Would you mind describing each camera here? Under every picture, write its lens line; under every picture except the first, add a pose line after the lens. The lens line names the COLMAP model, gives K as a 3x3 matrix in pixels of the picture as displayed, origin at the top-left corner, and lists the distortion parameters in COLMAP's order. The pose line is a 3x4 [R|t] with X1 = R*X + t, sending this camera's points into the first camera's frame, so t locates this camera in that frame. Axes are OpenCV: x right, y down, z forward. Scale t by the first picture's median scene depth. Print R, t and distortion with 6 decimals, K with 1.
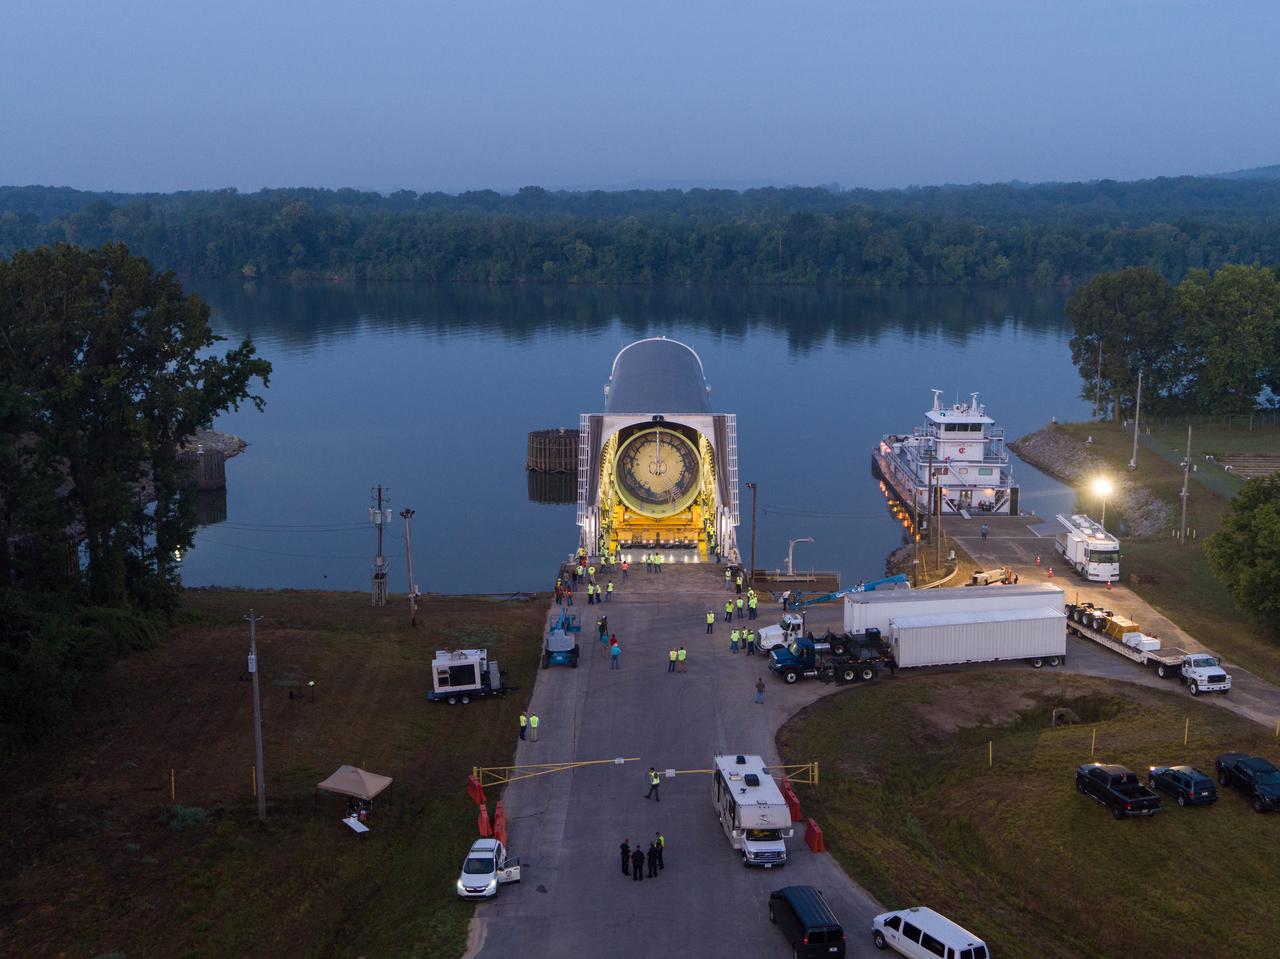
lens RADIAL K [[1551.1, 0, 637.3], [0, 1551.1, 475.6], [0, 0, 1]] dist [-0.003199, 0.000000]
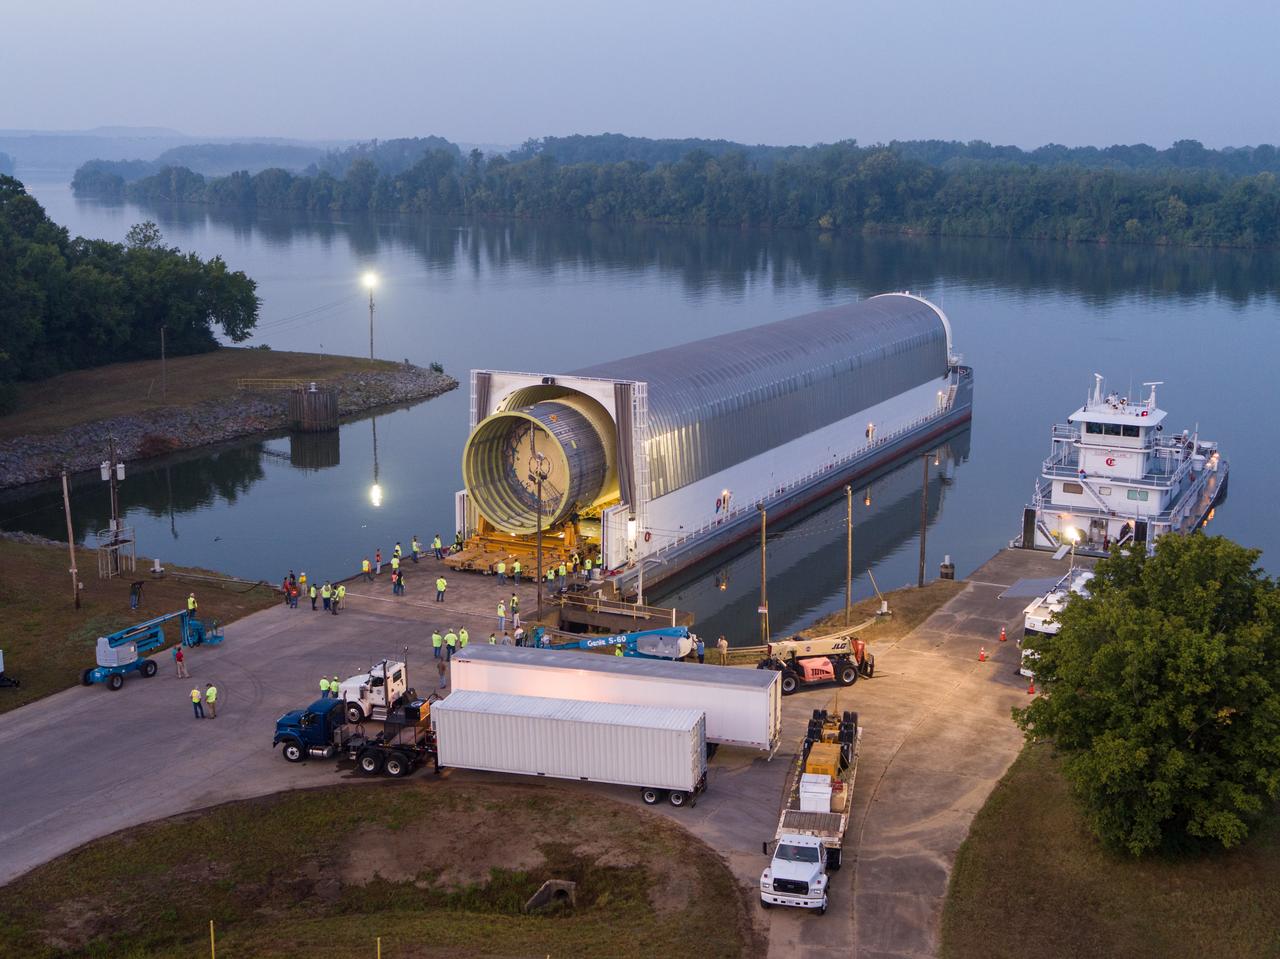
lens RADIAL K [[1551.1, 0, 641.2], [0, 1551.1, 475.4], [0, 0, 1]] dist [-0.003199, 0.000000]
pose [[0.897187, 0.094572, -0.431407, 0.323997], [-0.084108, 0.995515, 0.043317, -0.022817], [0.433568, -0.002579, 0.901117, 0.270390]]
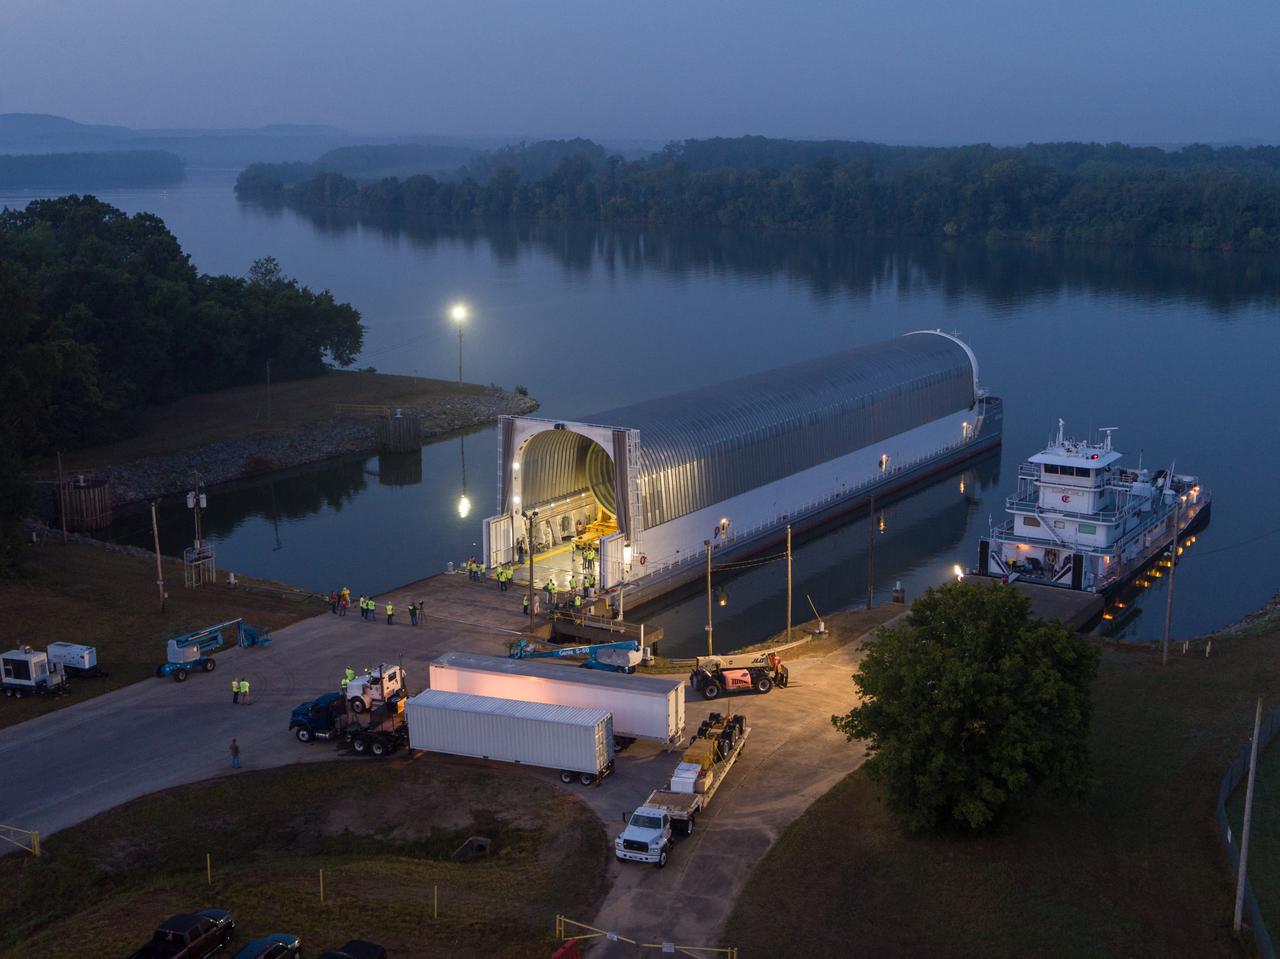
lens RADIAL K [[1551.1, 0, 642.1], [0, 1551.1, 479.5], [0, 0, 1]] dist [-0.003199, 0.000000]
pose [[0.849663, 0.108798, -0.515980, 0.435544], [-0.091601, 0.994060, 0.058766, -0.053183], [0.519309, -0.002667, 0.854582, 0.207417]]
